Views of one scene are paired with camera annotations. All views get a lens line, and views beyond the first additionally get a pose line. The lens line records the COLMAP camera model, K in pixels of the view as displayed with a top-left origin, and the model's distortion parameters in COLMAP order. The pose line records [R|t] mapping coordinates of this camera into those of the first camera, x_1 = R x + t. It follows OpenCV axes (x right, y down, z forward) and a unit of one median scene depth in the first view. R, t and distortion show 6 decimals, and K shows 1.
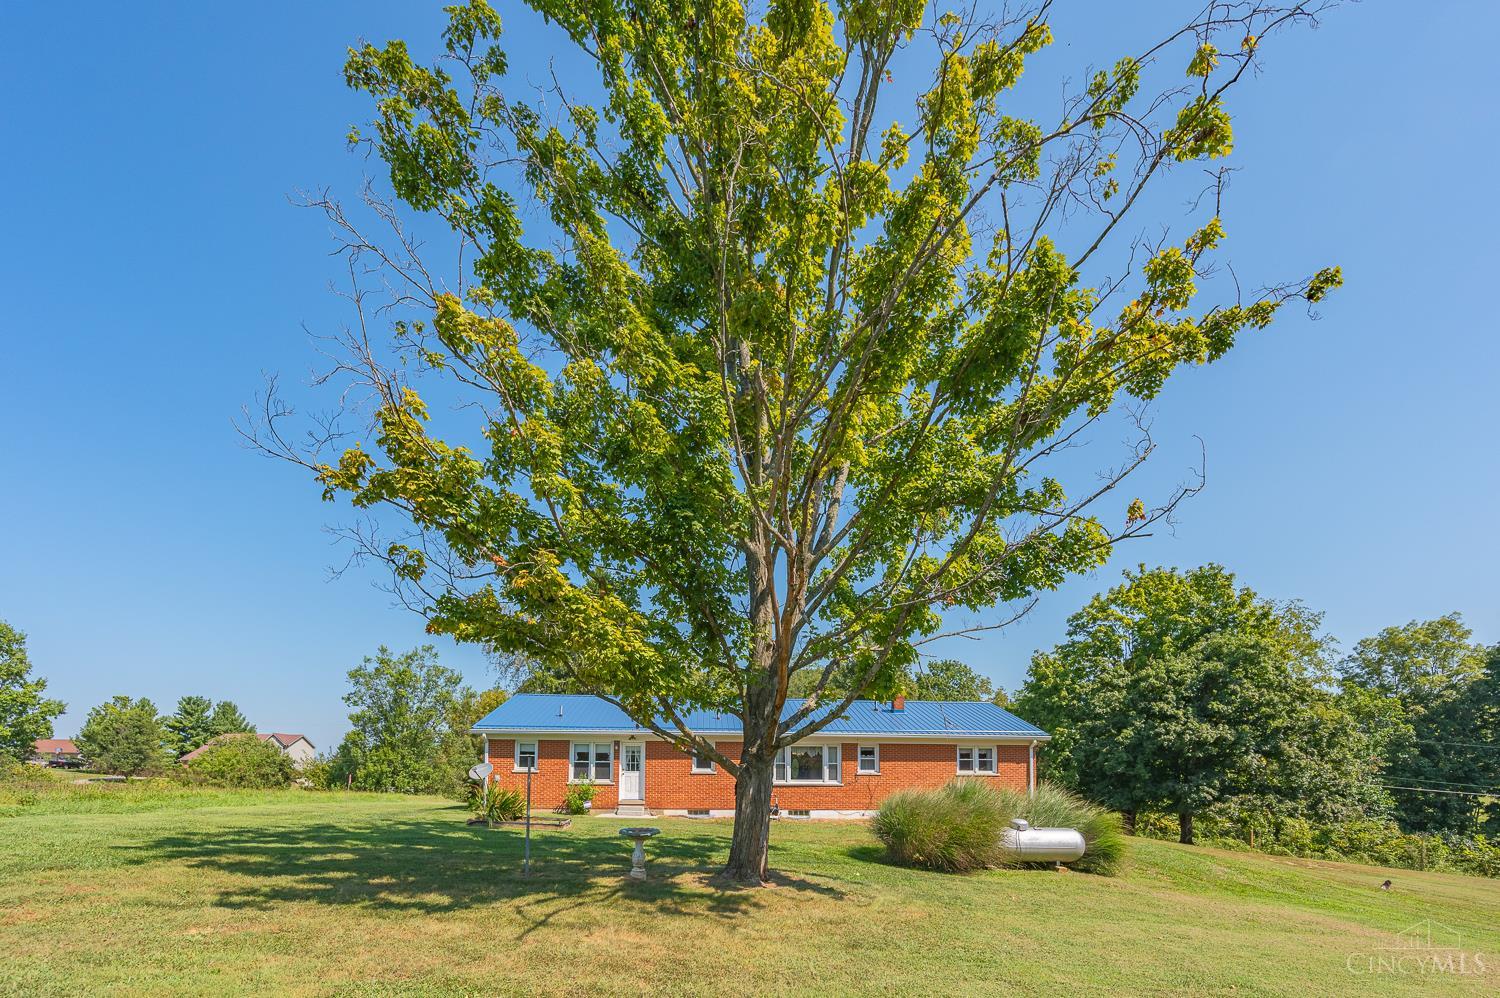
lens RADIAL K [[648.7, 0, 750.1], [0, 648.7, 648.9], [0, 0, 1]] dist [0.000253, 0.000109]
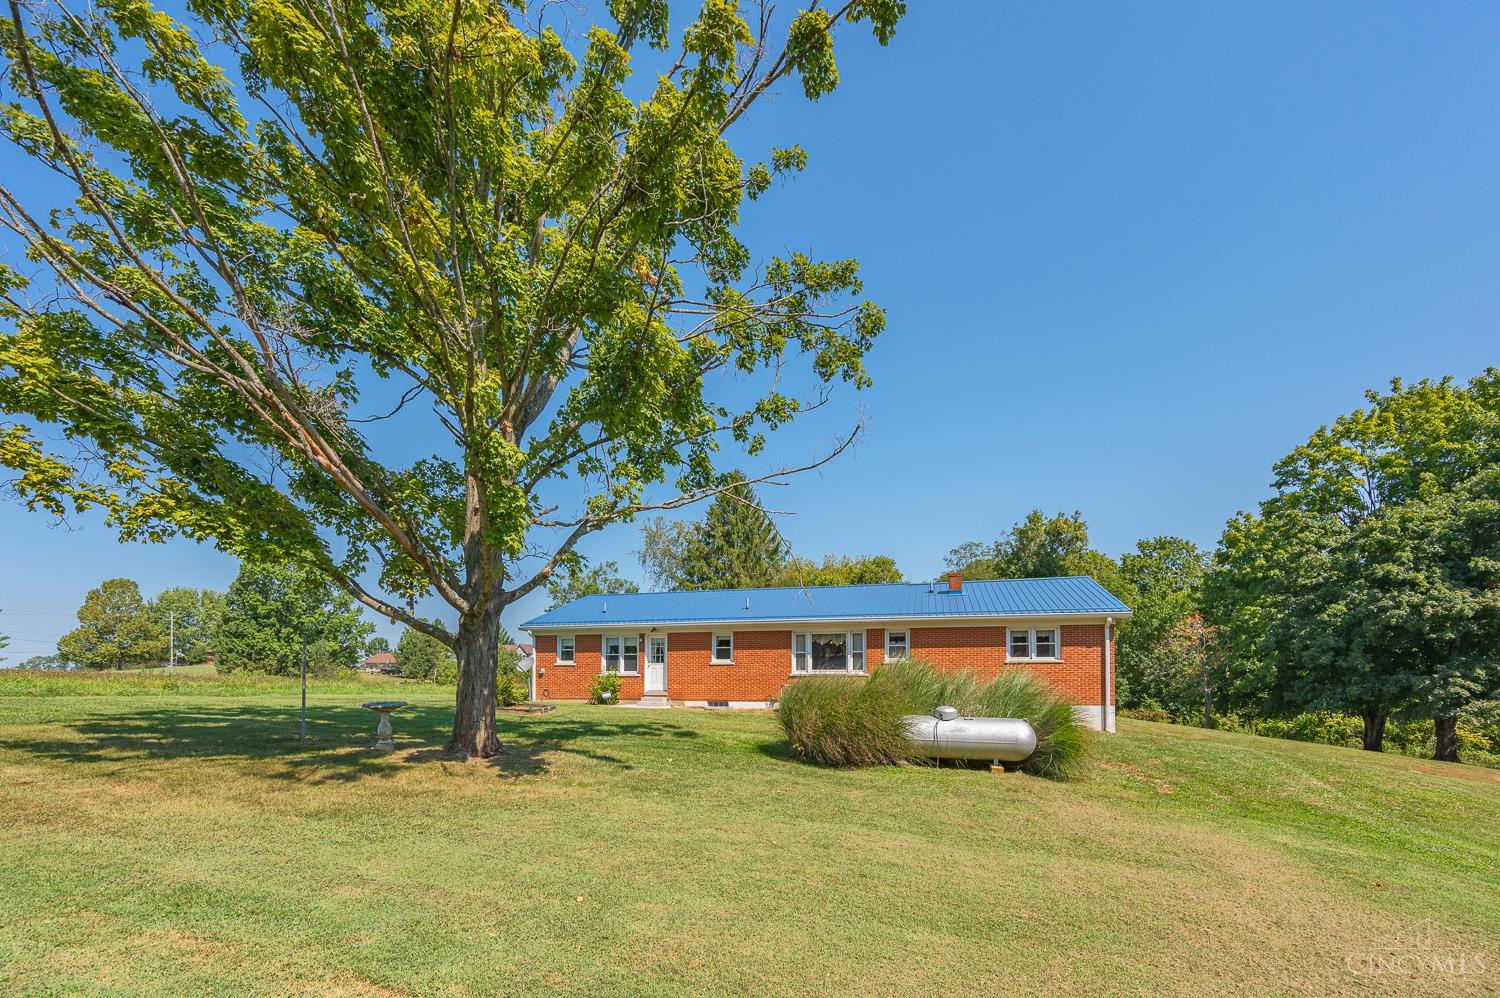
lens RADIAL K [[649.5, 0, 735.0], [0, 649.5, 572.2], [0, 0, 1]] dist [0.004000, -0.000335]
pose [[0.936326, -0.062097, -0.345598, 0.286009], [0.071876, 0.997293, 0.015539, 0.039693], [0.343697, -0.039390, 0.938254, 0.096512]]
